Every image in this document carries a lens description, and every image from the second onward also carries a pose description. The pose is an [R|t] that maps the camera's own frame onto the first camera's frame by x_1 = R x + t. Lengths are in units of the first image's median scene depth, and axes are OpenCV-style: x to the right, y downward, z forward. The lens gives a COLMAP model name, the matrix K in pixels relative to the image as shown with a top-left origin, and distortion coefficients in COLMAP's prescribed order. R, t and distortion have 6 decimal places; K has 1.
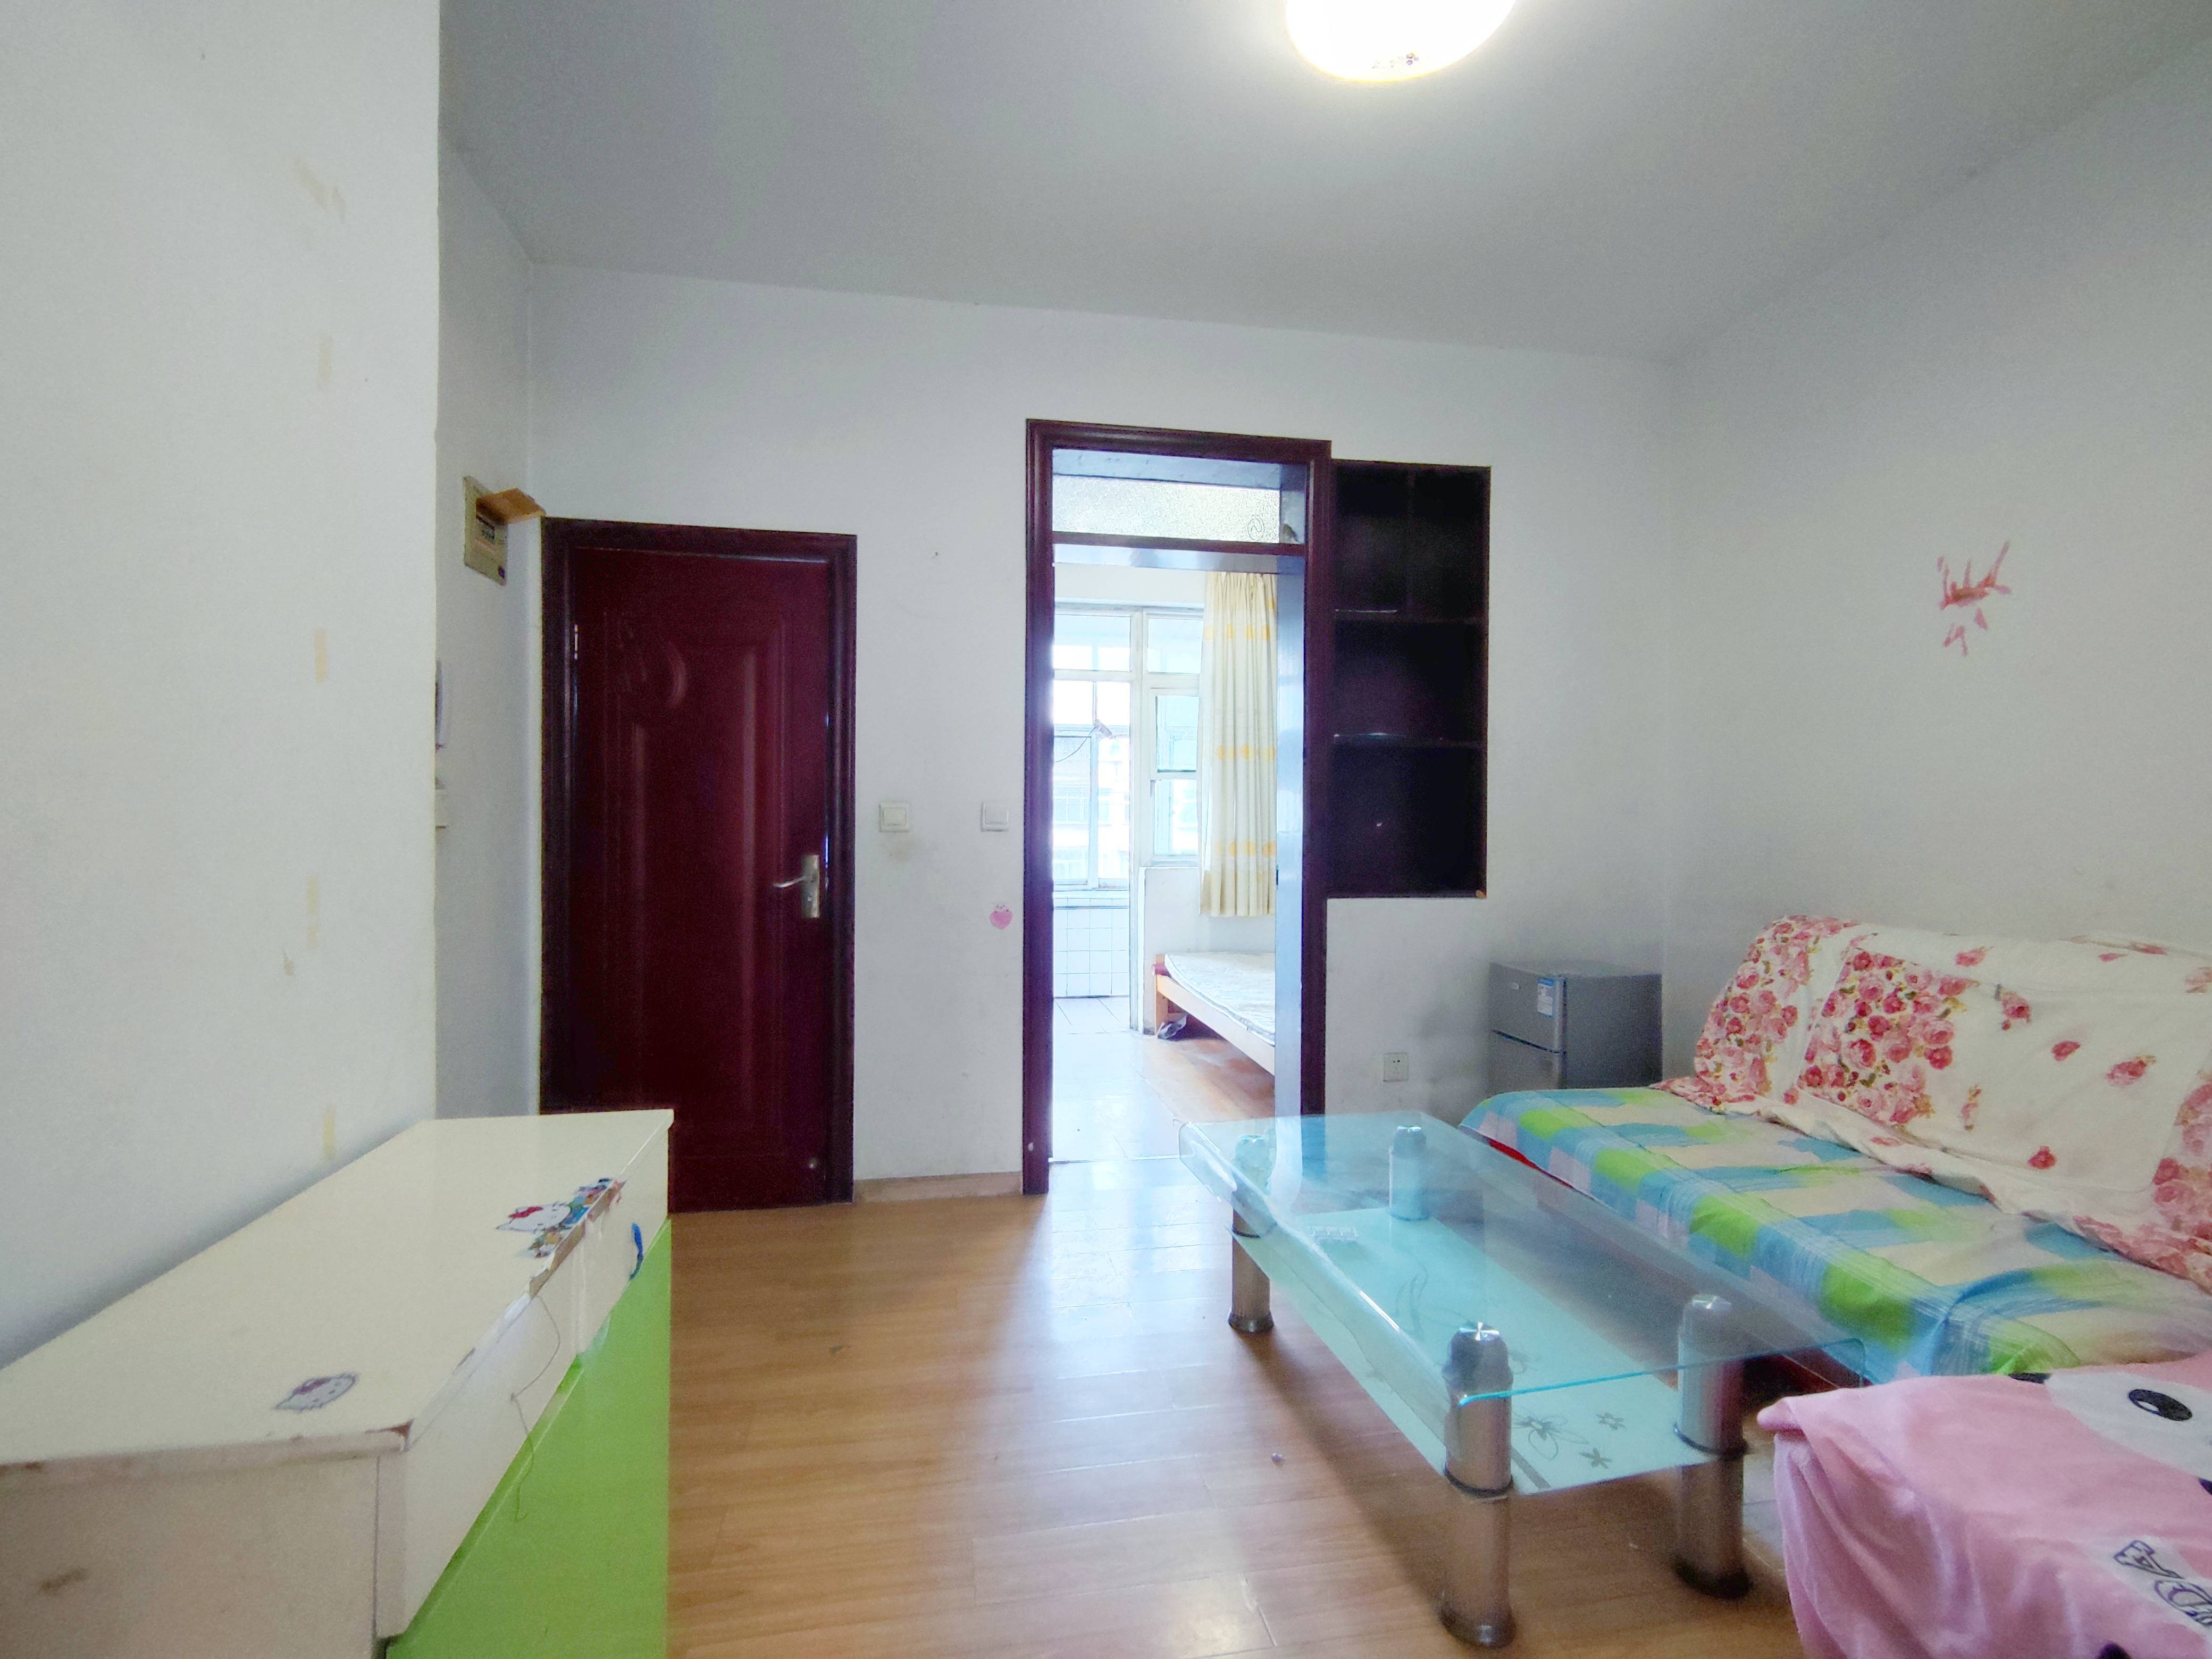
lens RADIAL K [[1032.1, 0, 1104.6], [0, 1032.1, 829.1], [0, 0, 1]] dist [0.000758, -0.000140]
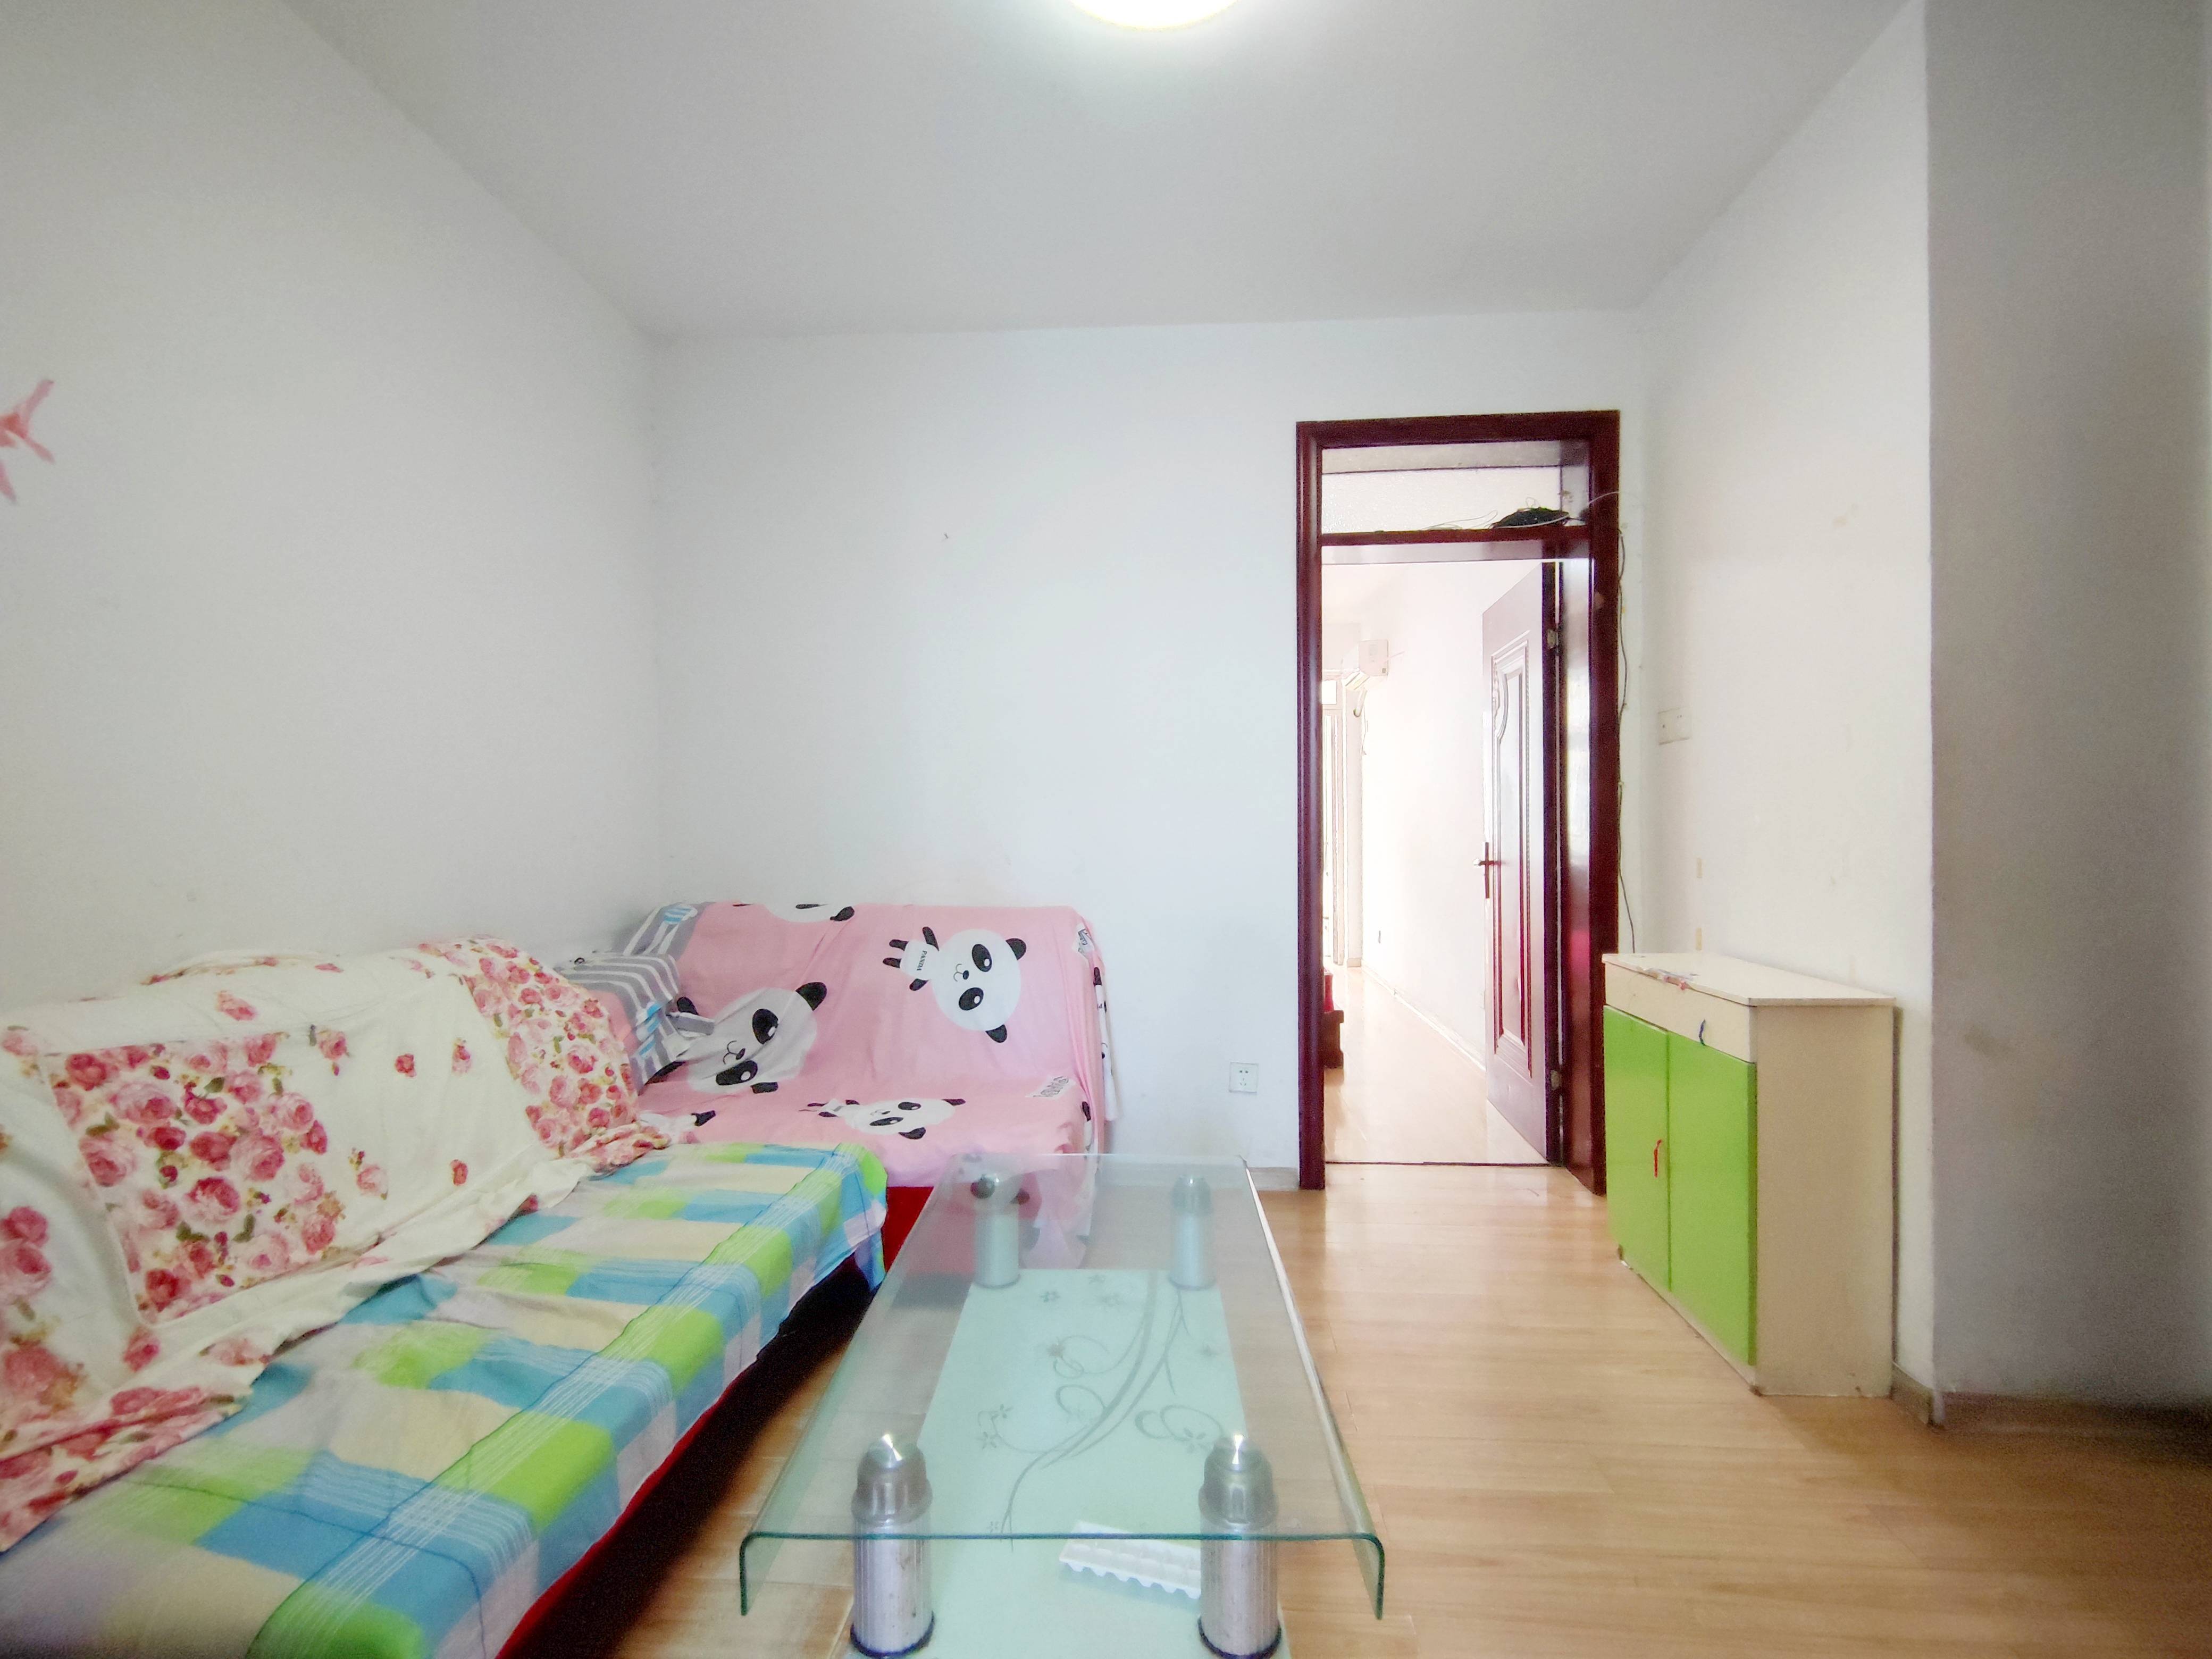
lens RADIAL K [[1032.1, 0, 1105.6], [0, 1032.1, 822.6], [0, 0, 1]] dist [0.000758, -0.000140]
pose [[-0.971532, -0.000129, 0.236909, 0.086542], [0.000244, 0.999999, 0.001543, -0.004279], [-0.236909, 0.001557, -0.971531, 1.503085]]
